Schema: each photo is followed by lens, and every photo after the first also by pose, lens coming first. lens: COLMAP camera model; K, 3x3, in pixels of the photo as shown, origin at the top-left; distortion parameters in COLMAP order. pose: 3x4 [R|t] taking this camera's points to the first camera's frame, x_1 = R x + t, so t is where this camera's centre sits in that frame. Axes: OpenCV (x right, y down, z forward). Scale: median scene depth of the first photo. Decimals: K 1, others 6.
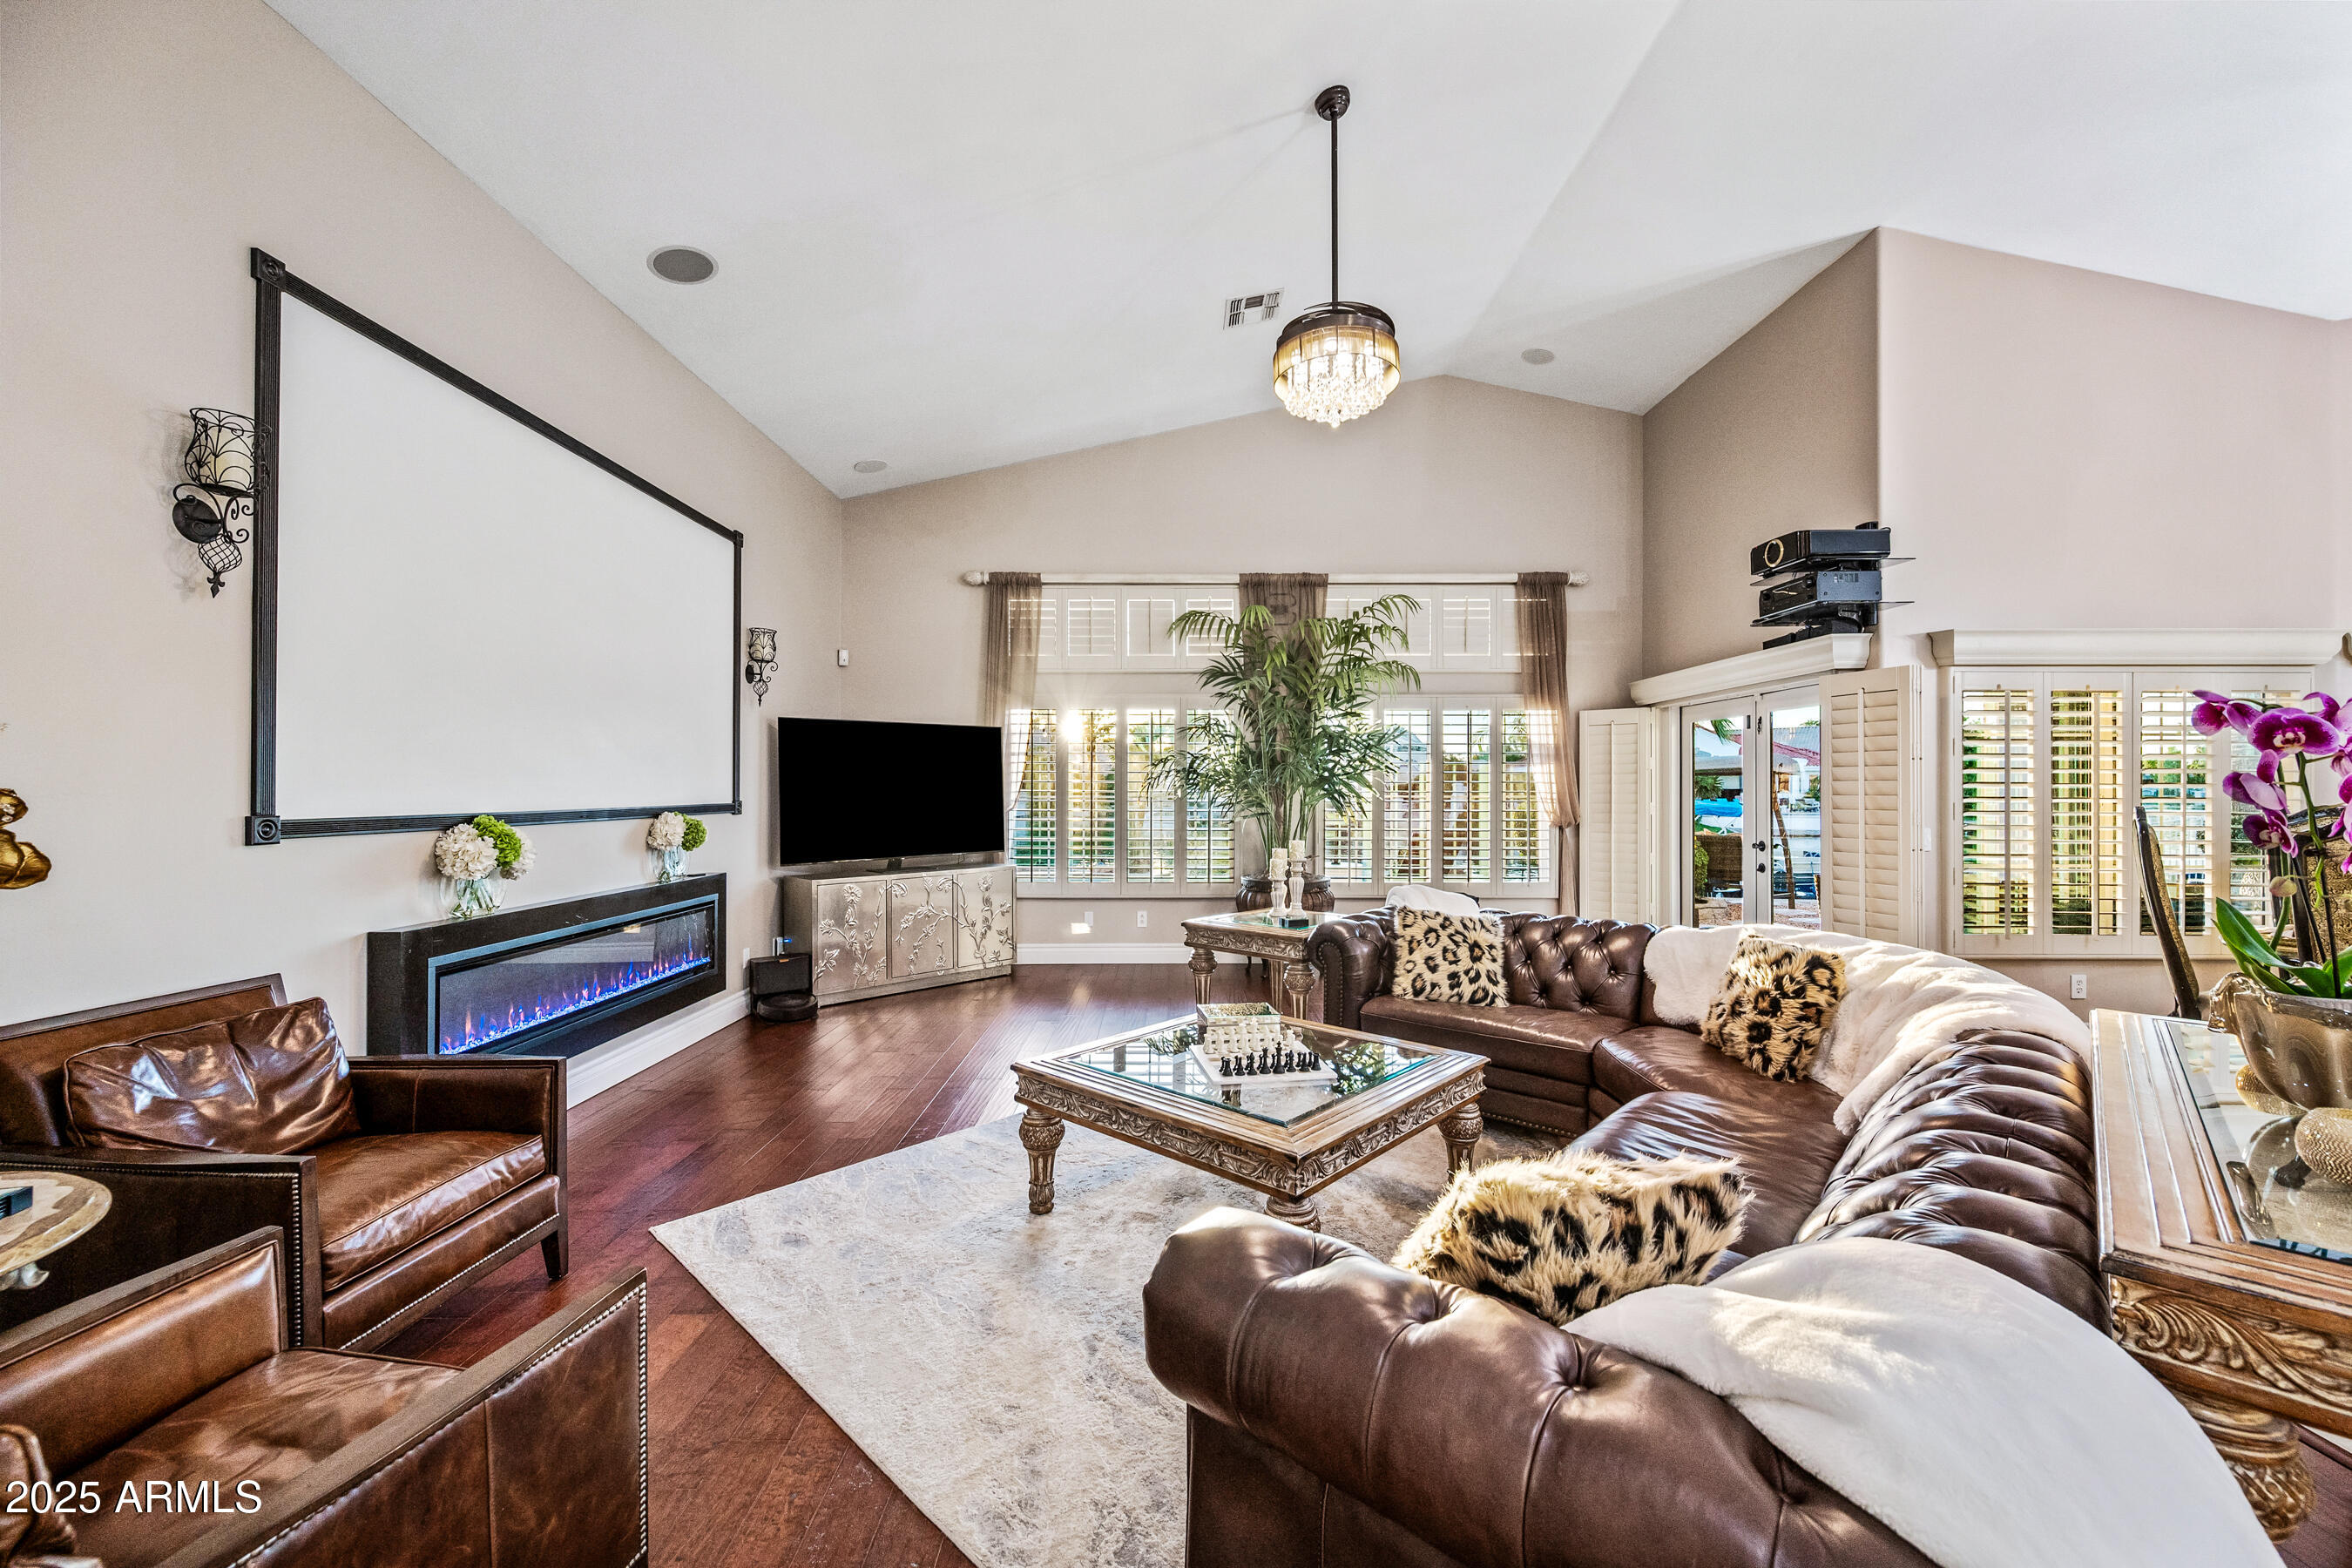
lens RADIAL K [[928.5, 0, 1183.1], [0, 928.5, 789.6], [0, 0, 1]] dist [-0.002710, -0.000332]
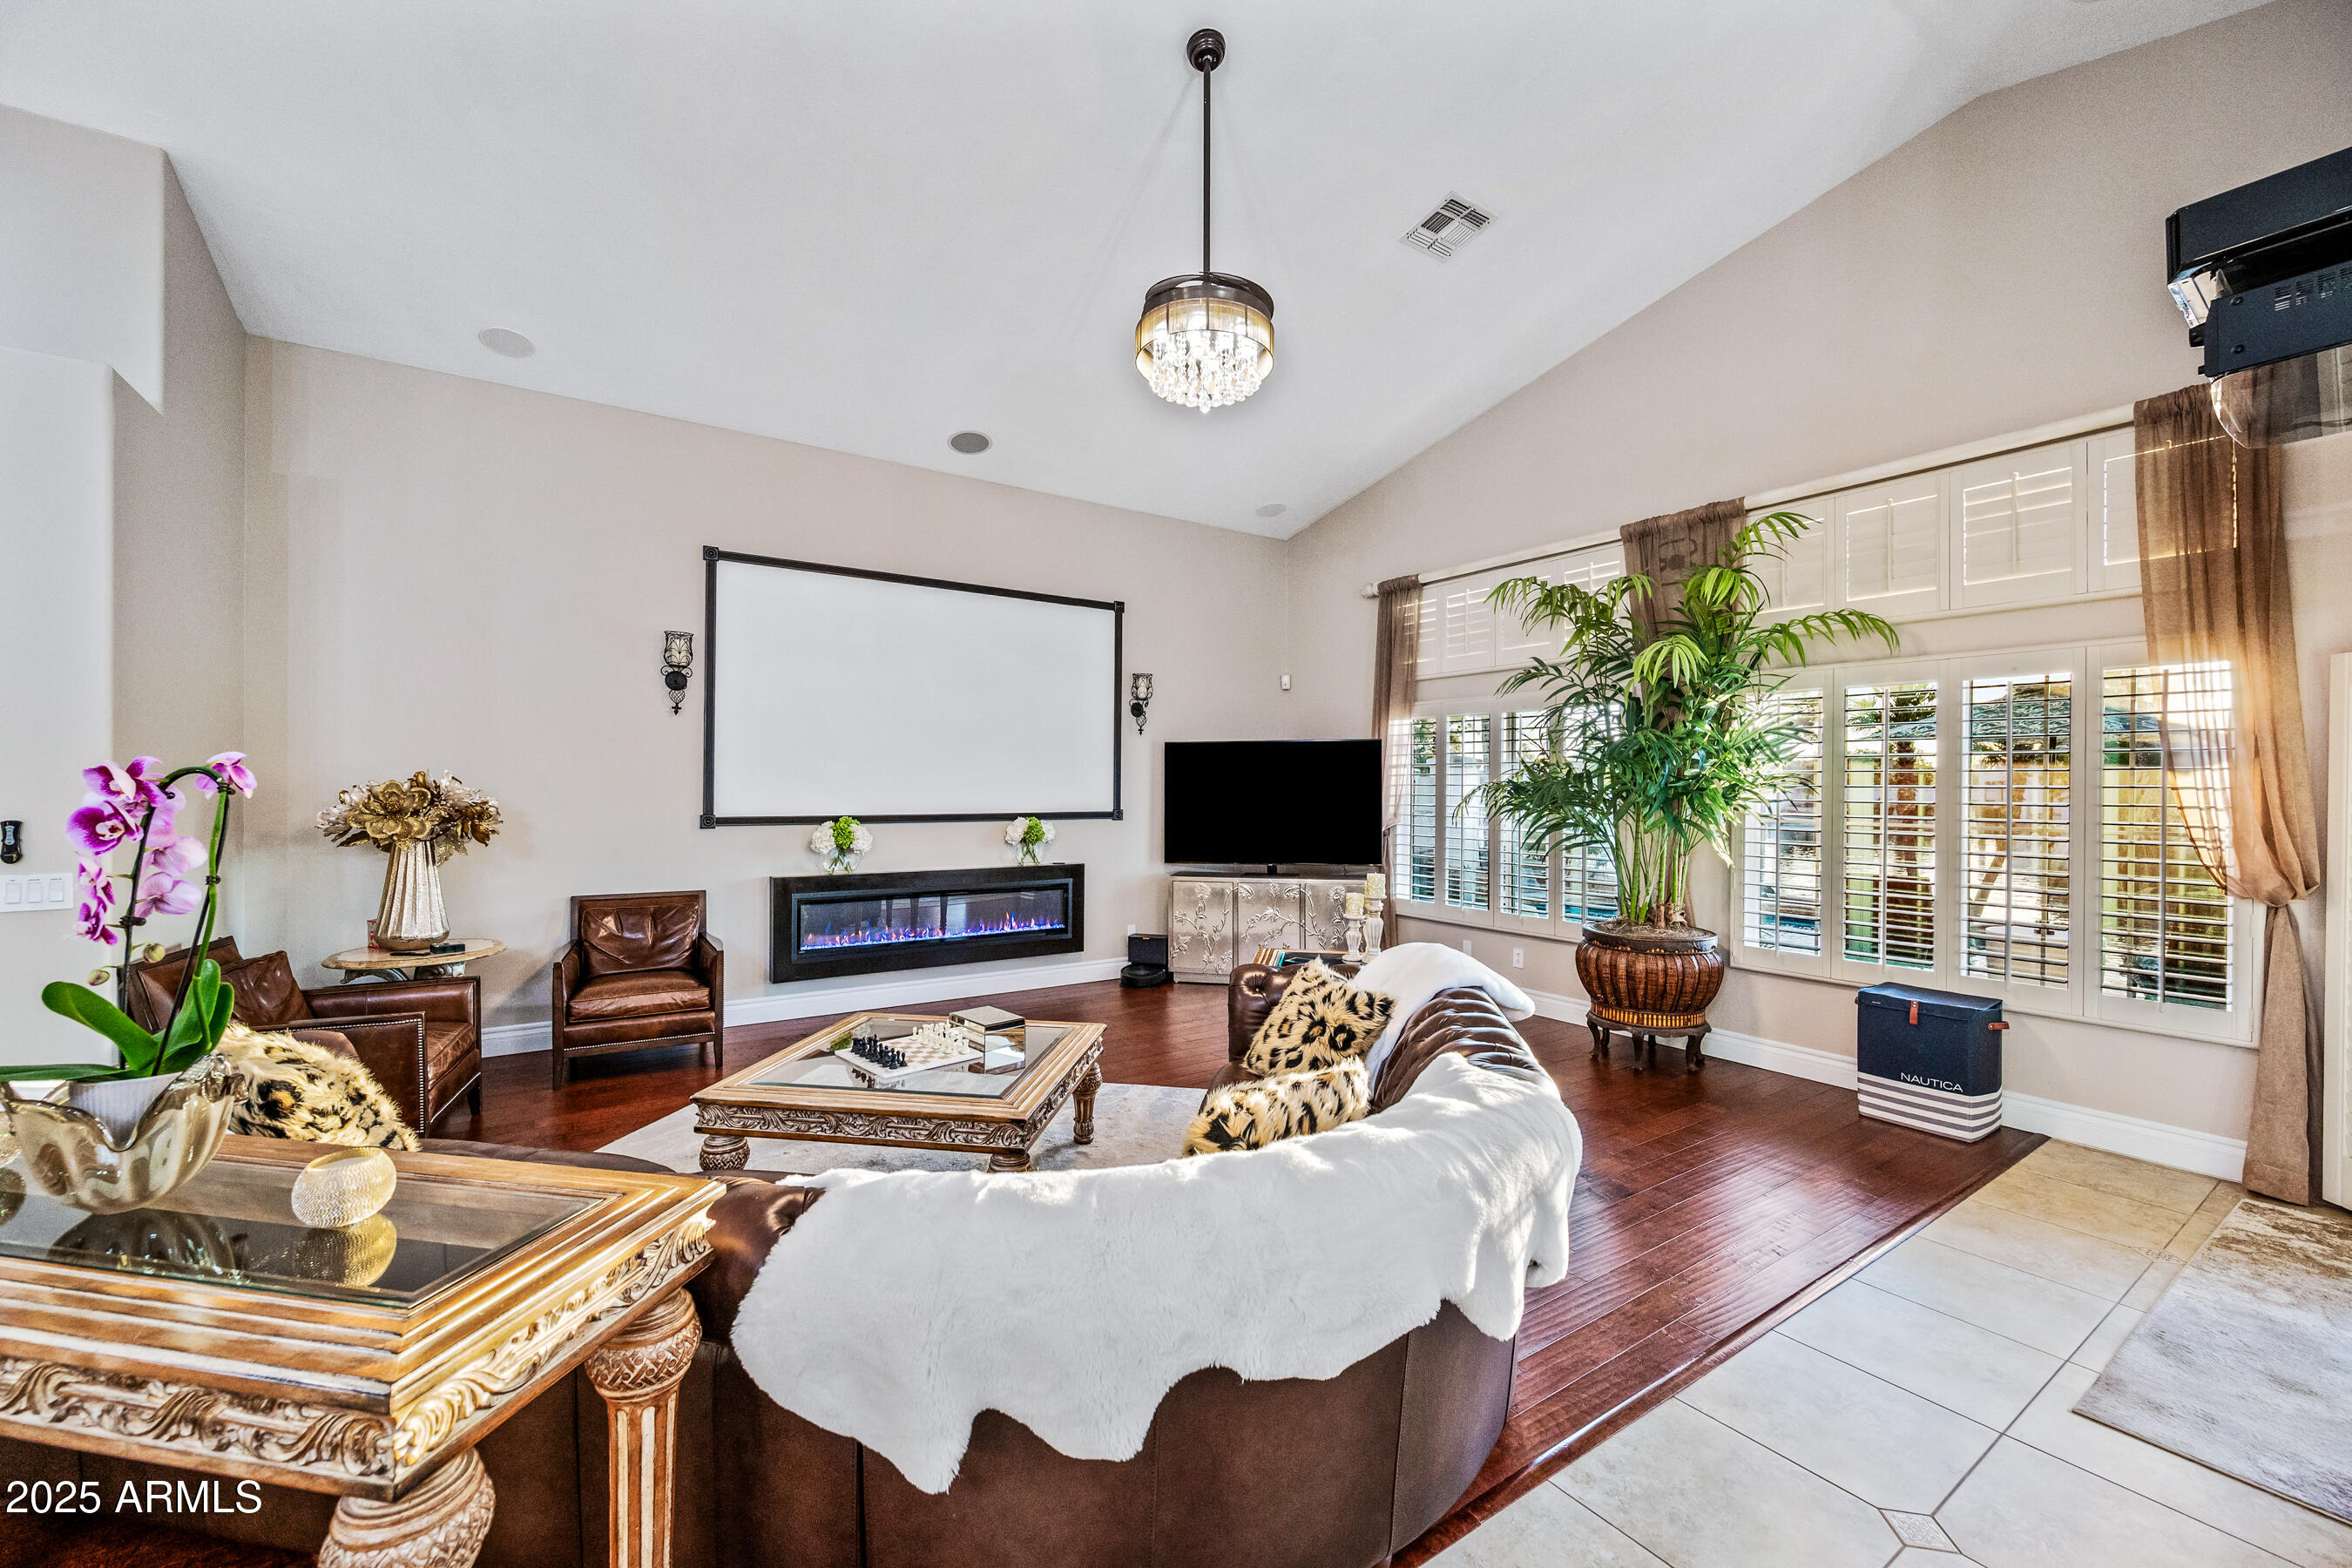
lens RADIAL K [[943.9, 0, 1169.7], [0, 943.9, 791.8], [0, 0, 1]] dist [-0.000584, -0.000090]
pose [[0.545683, 0.007912, -0.837954, 0.883779], [-0.006161, 0.999966, 0.005430, -0.026834], [0.837969, 0.002199, 0.545714, 0.457277]]
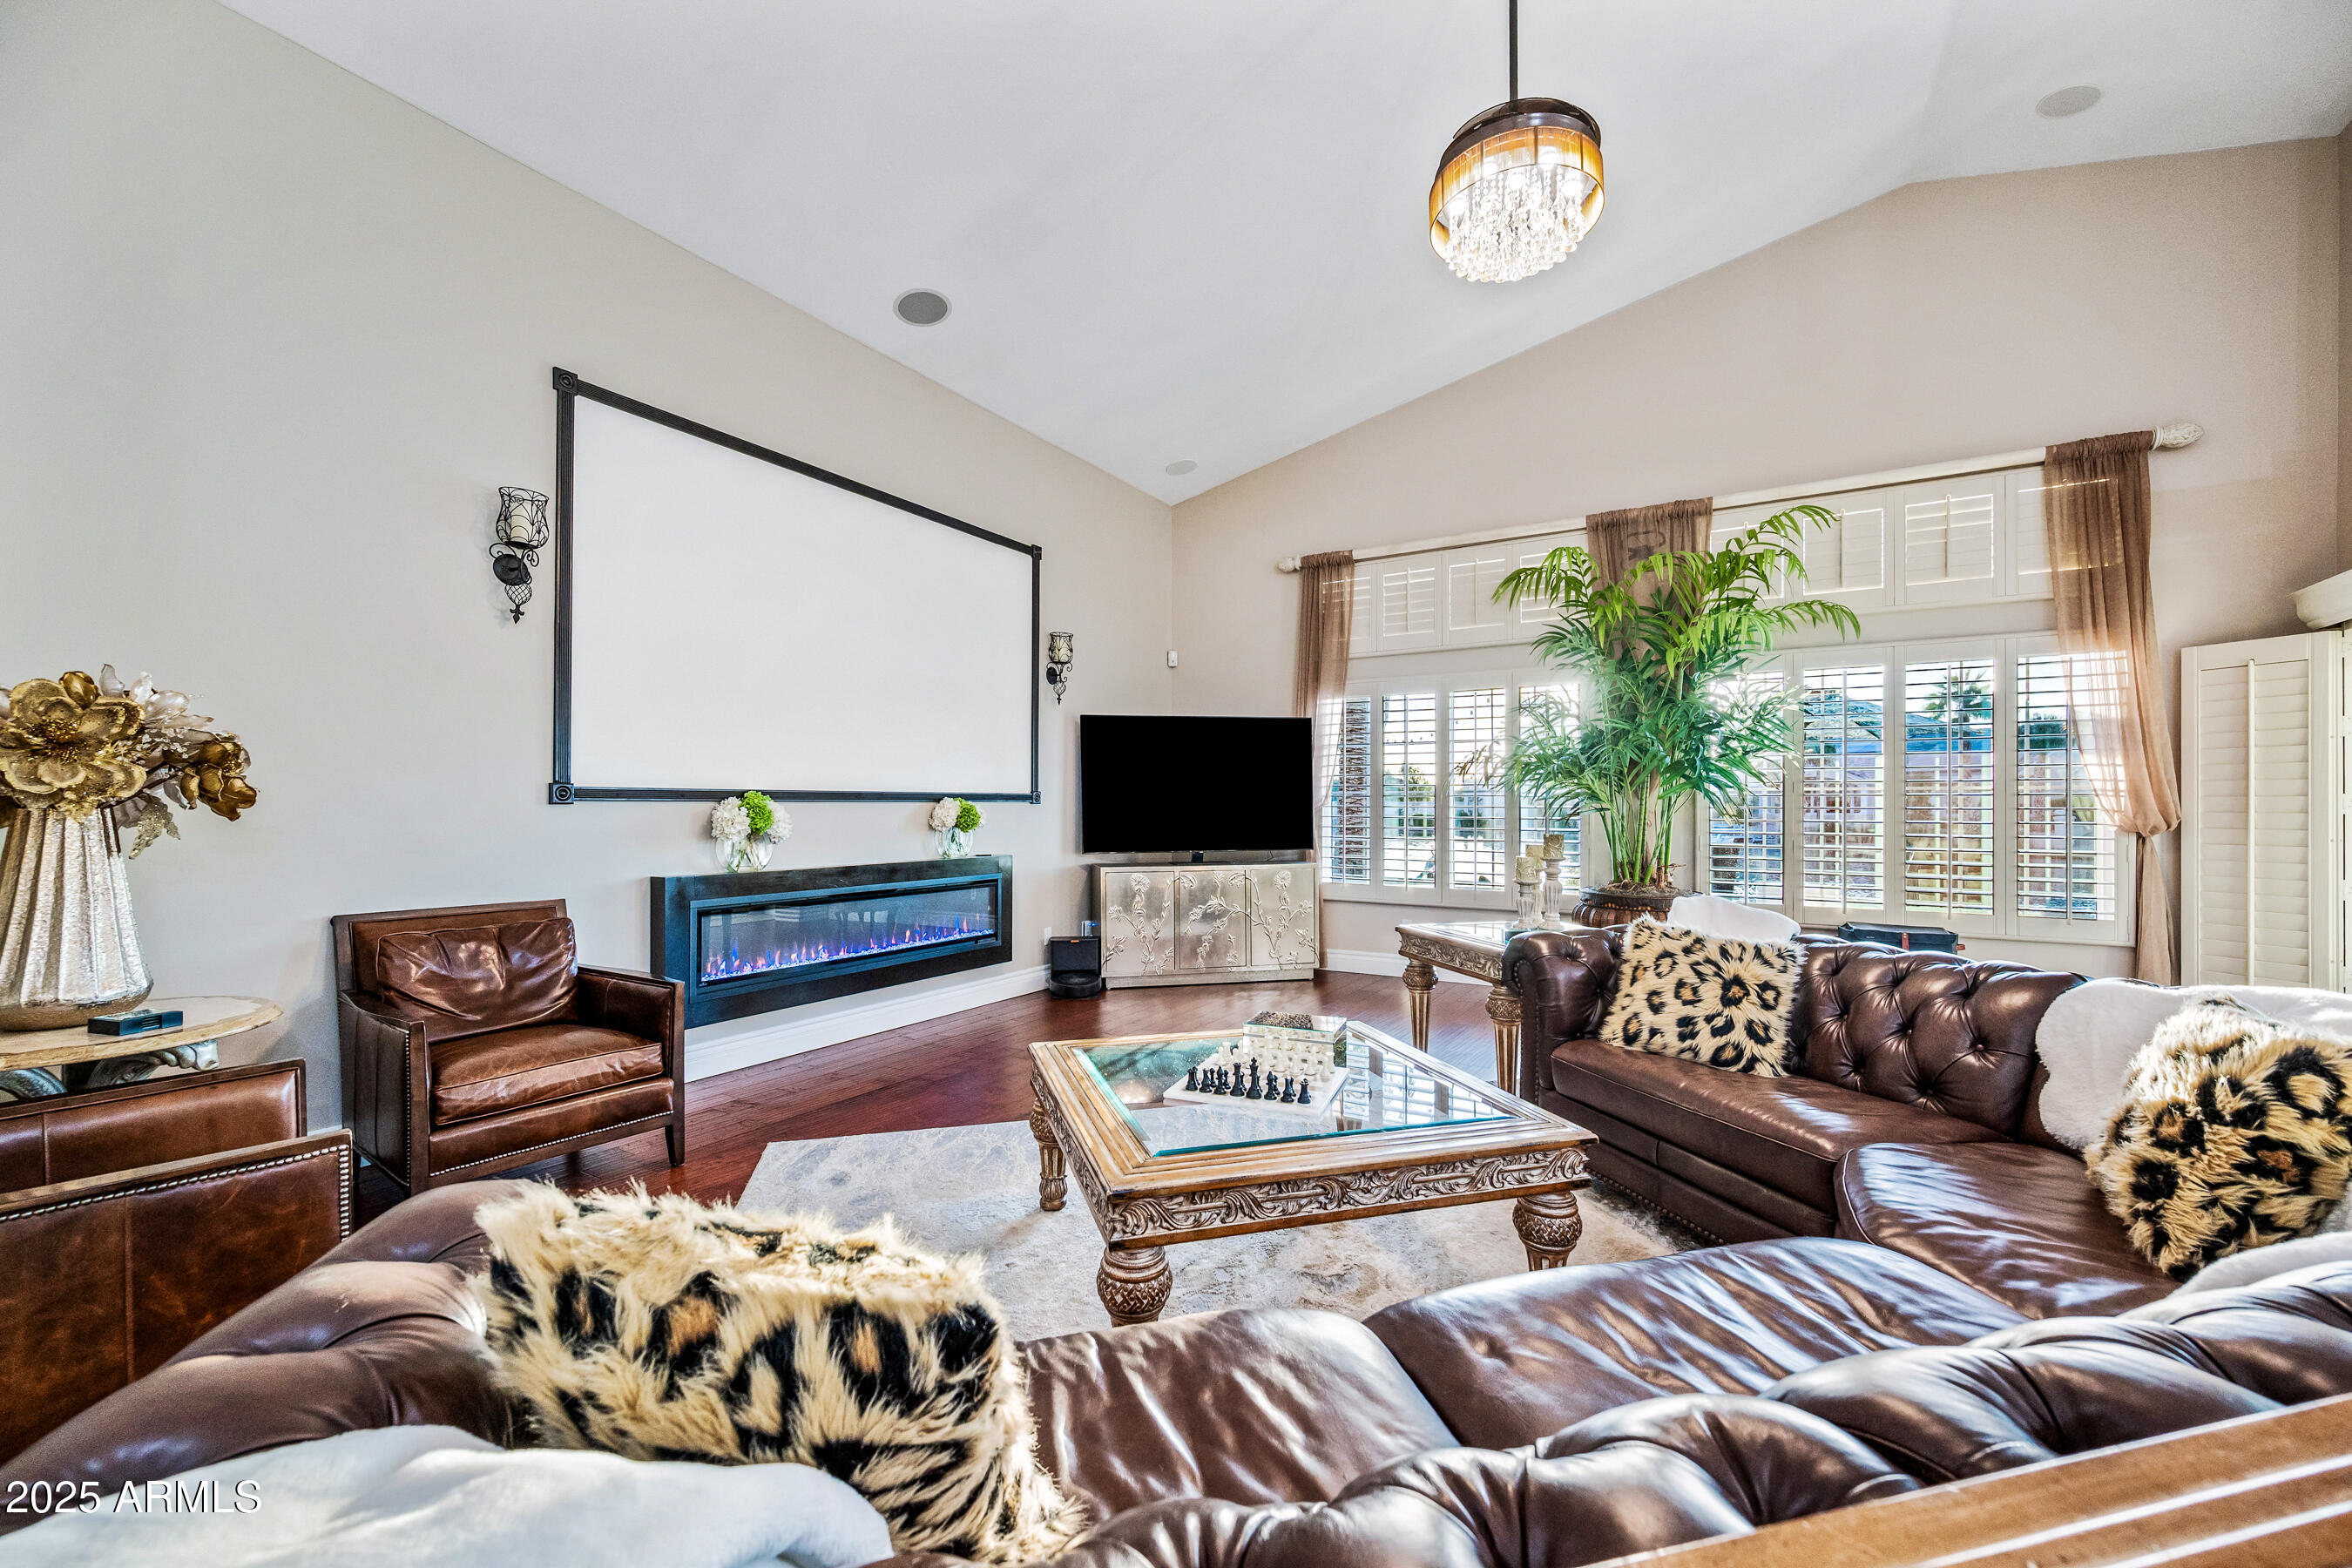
lens RADIAL K [[935.4, 0, 1172.3], [0, 935.4, 805.8], [0, 0, 1]] dist [-0.001238, -0.000386]
pose [[0.849835, 0.001248, -0.527047, 0.318459], [-0.001815, 0.999998, -0.000558, 0.039227], [0.527046, 0.001431, 0.849836, 0.196676]]
